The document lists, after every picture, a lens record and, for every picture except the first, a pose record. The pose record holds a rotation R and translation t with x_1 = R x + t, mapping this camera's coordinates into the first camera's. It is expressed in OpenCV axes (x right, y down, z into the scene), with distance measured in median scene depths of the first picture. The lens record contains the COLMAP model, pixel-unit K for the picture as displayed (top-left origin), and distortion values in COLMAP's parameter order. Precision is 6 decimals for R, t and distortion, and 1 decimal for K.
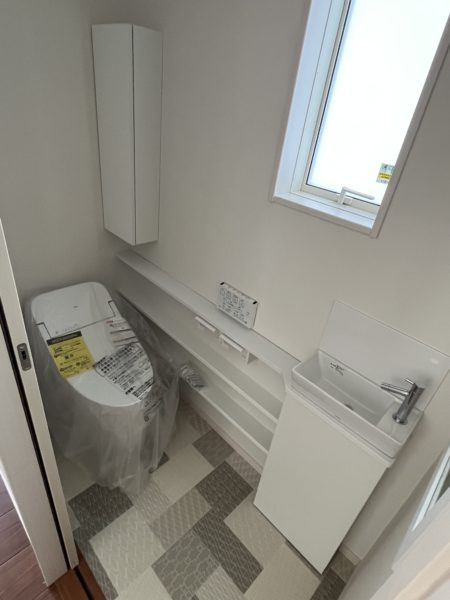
lens RADIAL K [[333.0, 0, 225.0], [0, 333.0, 300.0], [0, 0, 1]] dist [-0.006682, 0.001024]
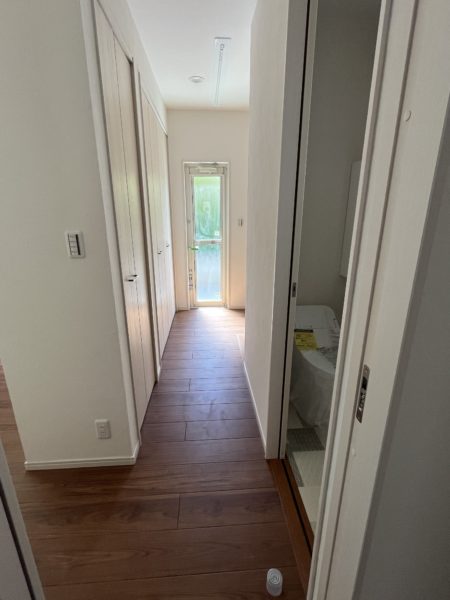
lens RADIAL K [[287.9, 0, 225.0], [0, 287.9, 300.0], [0, 0, 1]] dist [0.002540, 0.000191]
pose [[0.747497, 0.068358, -0.660738, 0.174757], [-0.255295, 0.947860, -0.190754, 0.359518], [0.613248, 0.311271, 0.725974, -0.351602]]
